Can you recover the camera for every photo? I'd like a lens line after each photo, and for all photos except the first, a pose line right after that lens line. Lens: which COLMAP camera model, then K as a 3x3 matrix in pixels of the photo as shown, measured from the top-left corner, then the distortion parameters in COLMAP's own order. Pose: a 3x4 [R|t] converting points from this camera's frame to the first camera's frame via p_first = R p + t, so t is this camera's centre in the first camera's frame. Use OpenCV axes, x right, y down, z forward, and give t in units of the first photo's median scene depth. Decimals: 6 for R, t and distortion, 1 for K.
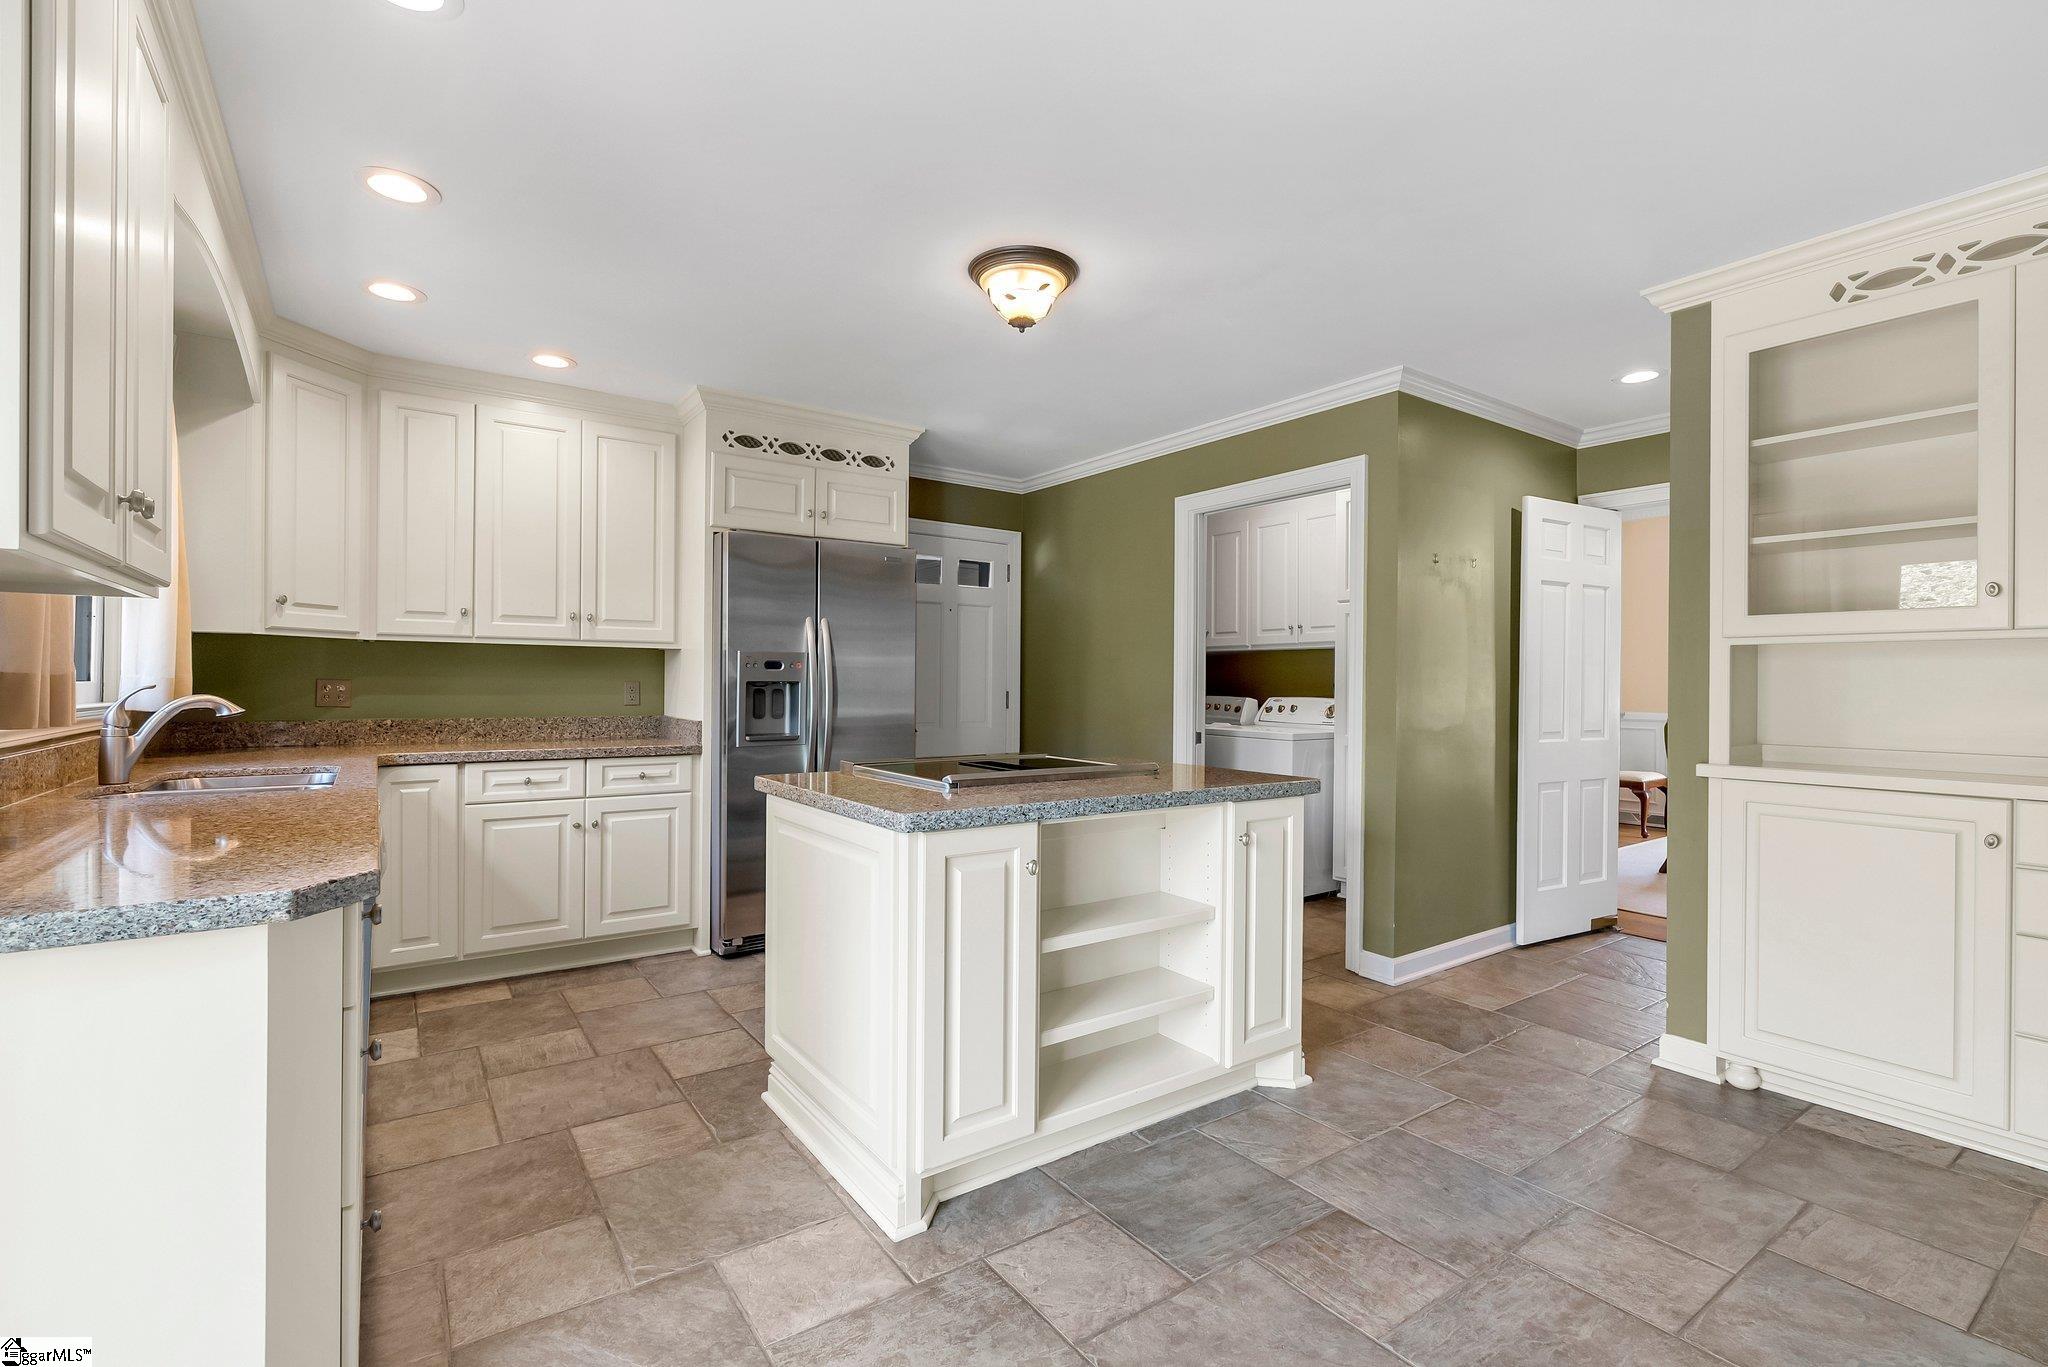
lens RADIAL K [[917.8, 0, 1025.6], [0, 917.8, 683.8], [0, 0, 1]] dist [-0.010692, 0.000716]
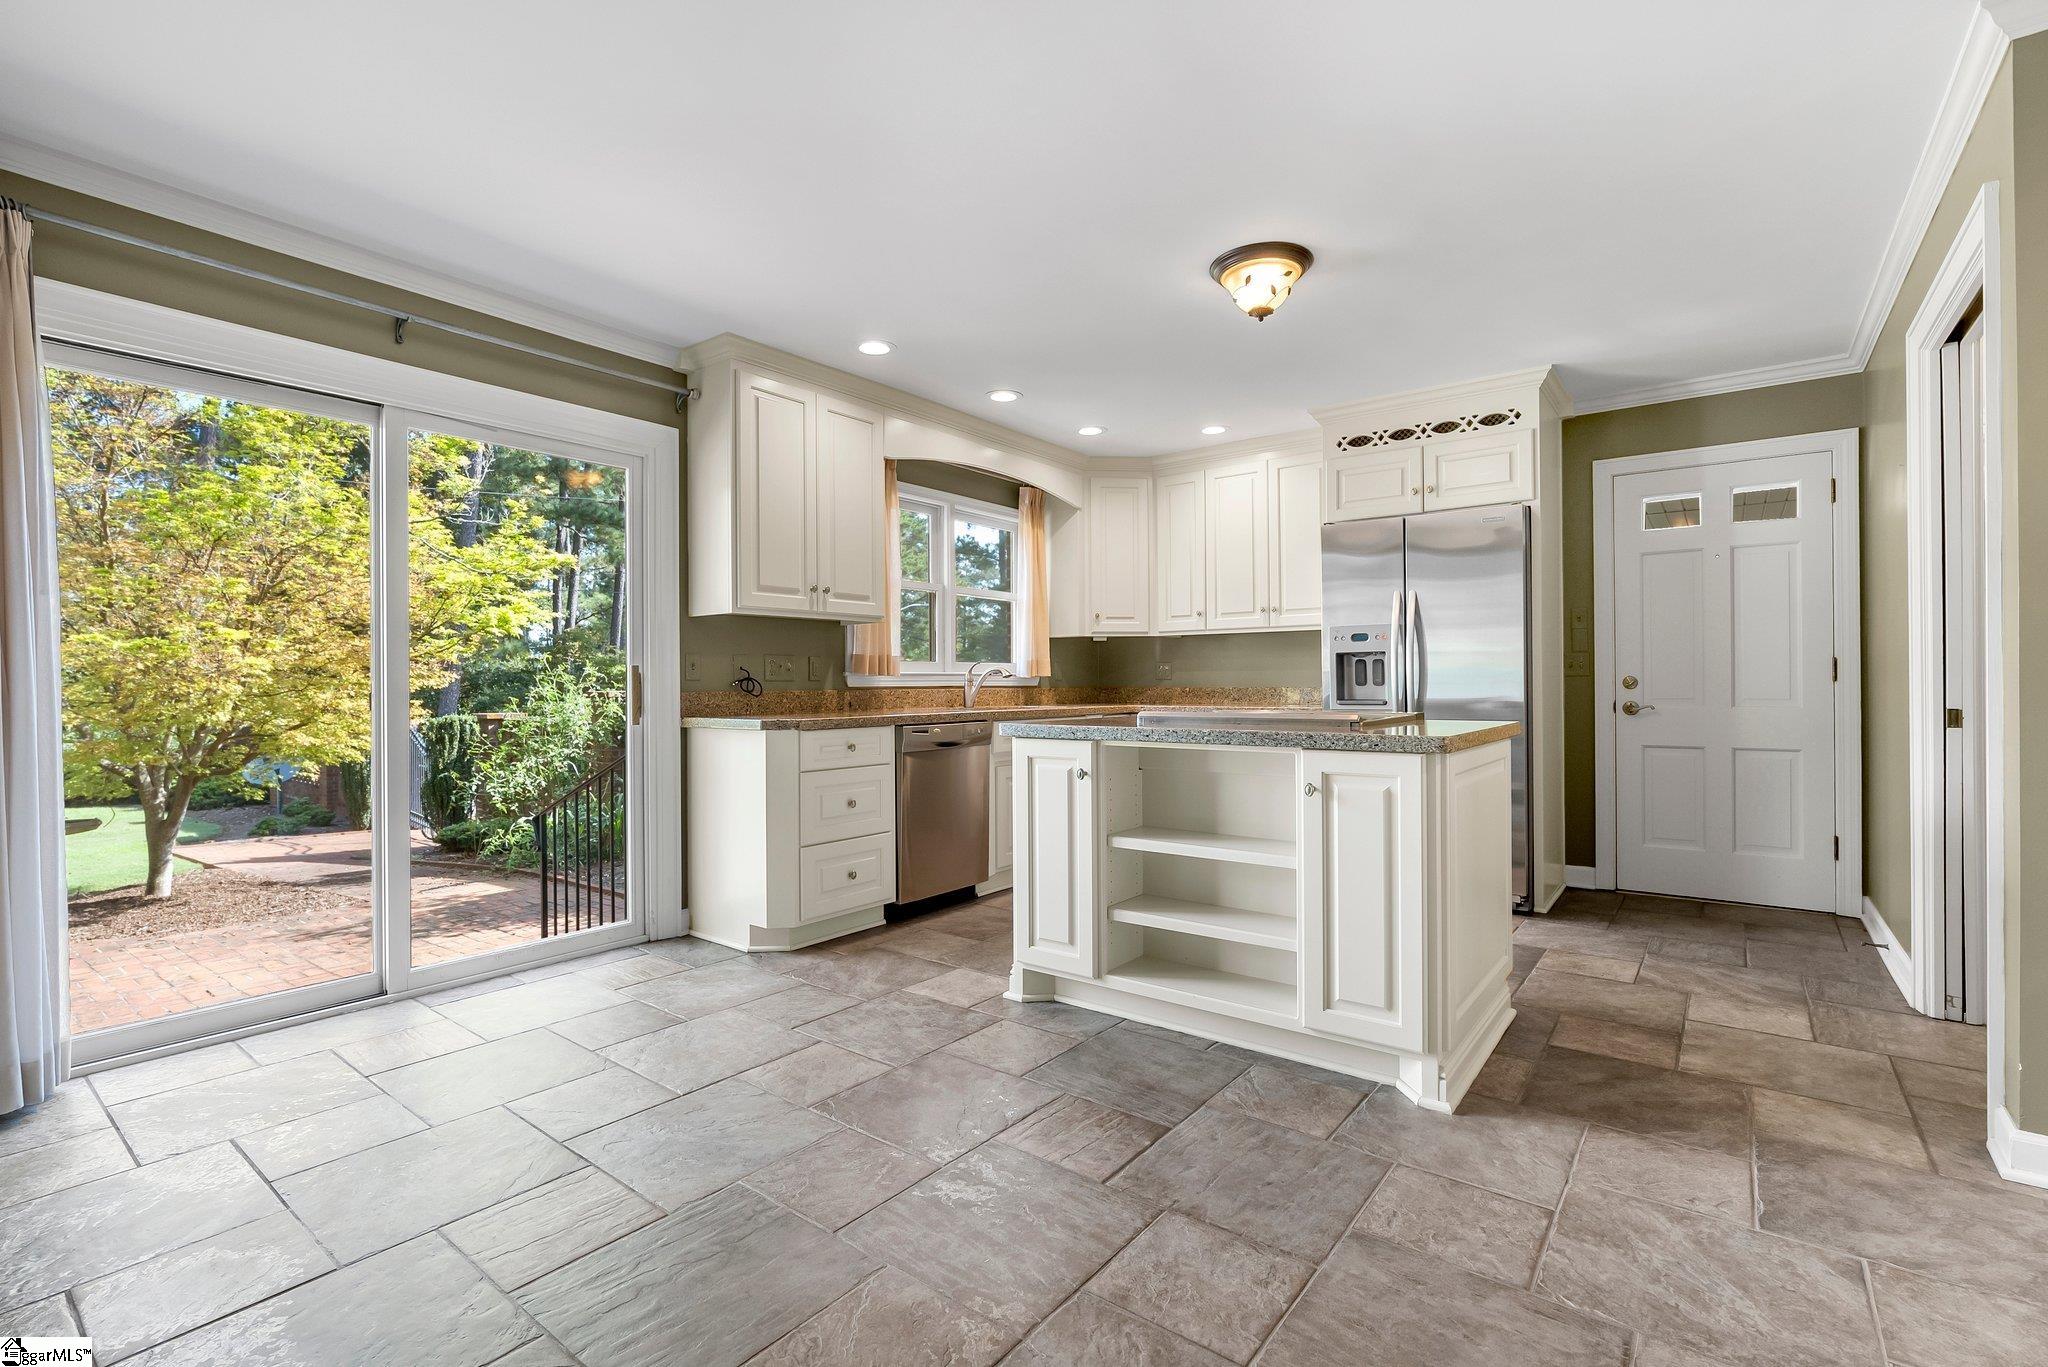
lens RADIAL K [[917.8, 0, 1025.6], [0, 917.8, 683.8], [0, 0, 1]] dist [-0.010692, 0.000716]
pose [[0.291945, -0.010344, -0.956379, 1.012364], [0.008356, 0.999931, -0.008265, 0.062644], [0.956399, -0.005578, 0.292011, 0.424947]]
